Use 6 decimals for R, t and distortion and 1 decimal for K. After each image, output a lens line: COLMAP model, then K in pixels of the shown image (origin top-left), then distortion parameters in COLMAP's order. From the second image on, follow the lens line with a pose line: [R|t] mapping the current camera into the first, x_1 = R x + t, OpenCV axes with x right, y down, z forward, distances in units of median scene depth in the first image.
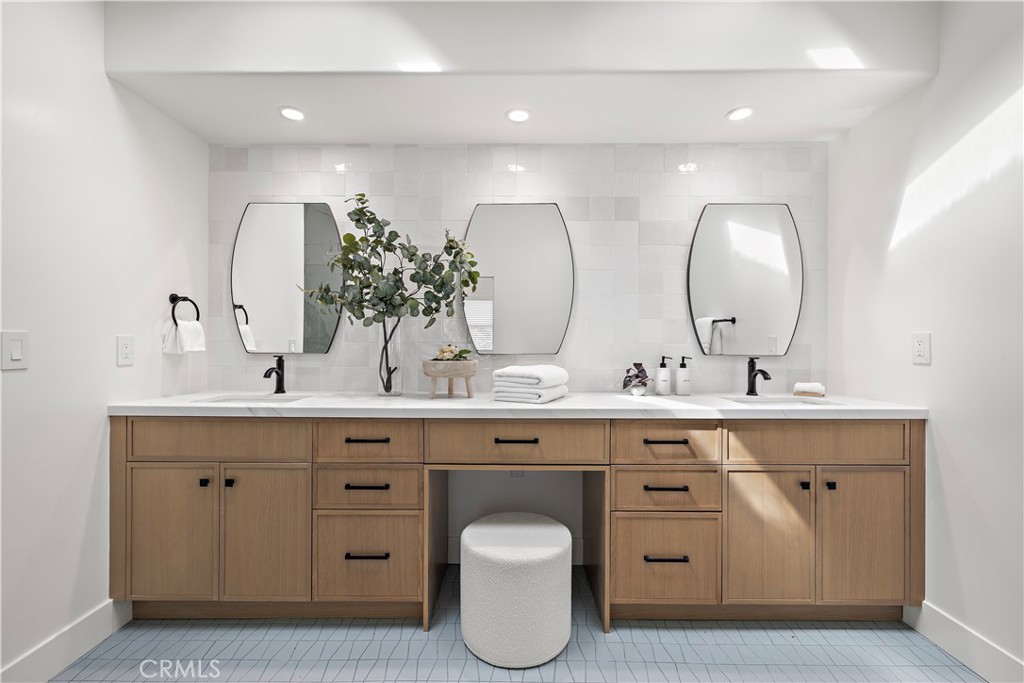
lens RADIAL K [[436.3, 0, 507.1], [0, 436.3, 344.0], [0, 0, 1]] dist [0.004193, 0.000215]
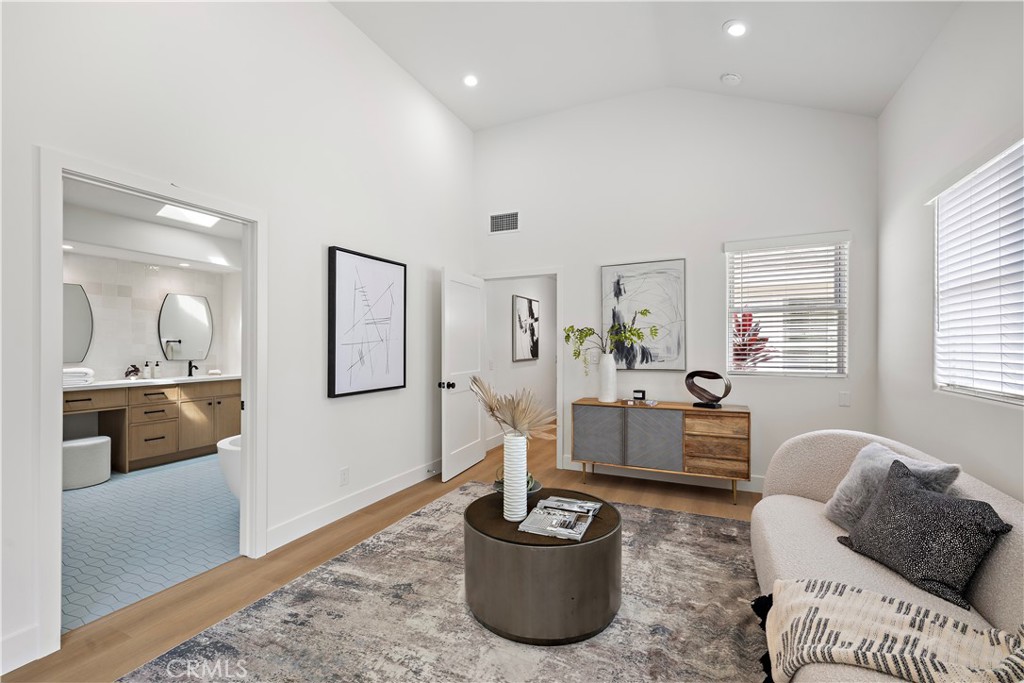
lens RADIAL K [[436.3, 0, 508.5], [0, 436.3, 348.4], [0, 0, 1]] dist [0.004193, 0.000215]
pose [[0.421386, -0.006100, 0.906861, -0.964029], [0.003221, 0.999981, 0.005230, -0.047700], [-0.906876, 0.000717, 0.421397, -1.748501]]
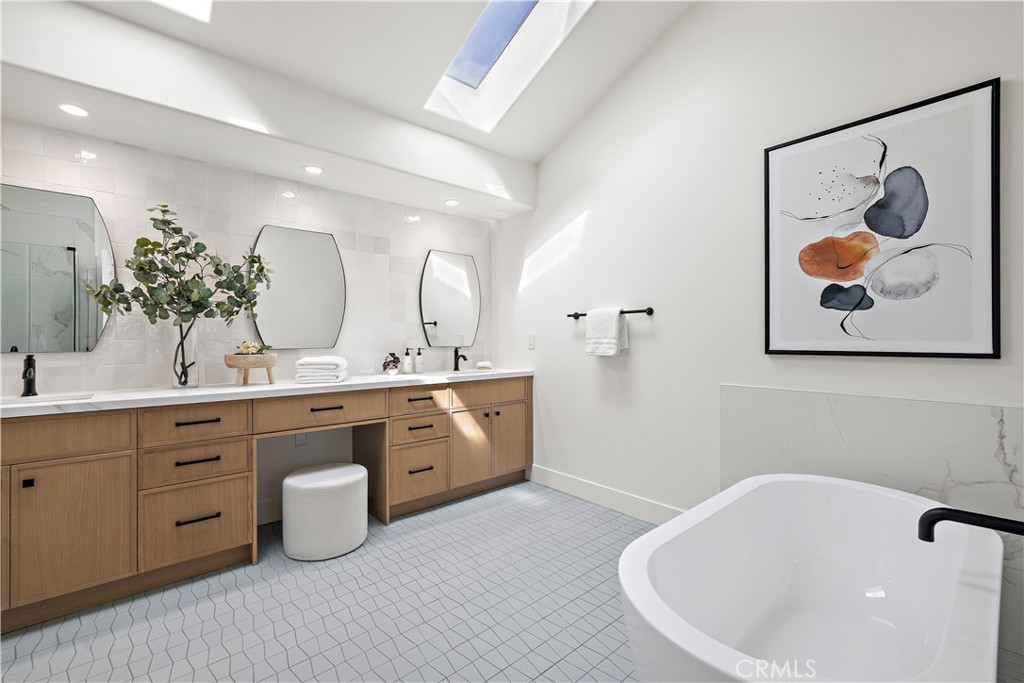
lens RADIAL K [[436.3, 0, 510.1], [0, 436.3, 343.4], [0, 0, 1]] dist [0.004193, 0.000215]
pose [[0.750244, -0.012063, 0.661051, -0.405233], [0.008618, 0.999927, 0.008466, 0.002817], [-0.661104, -0.000654, 0.750294, -0.395541]]
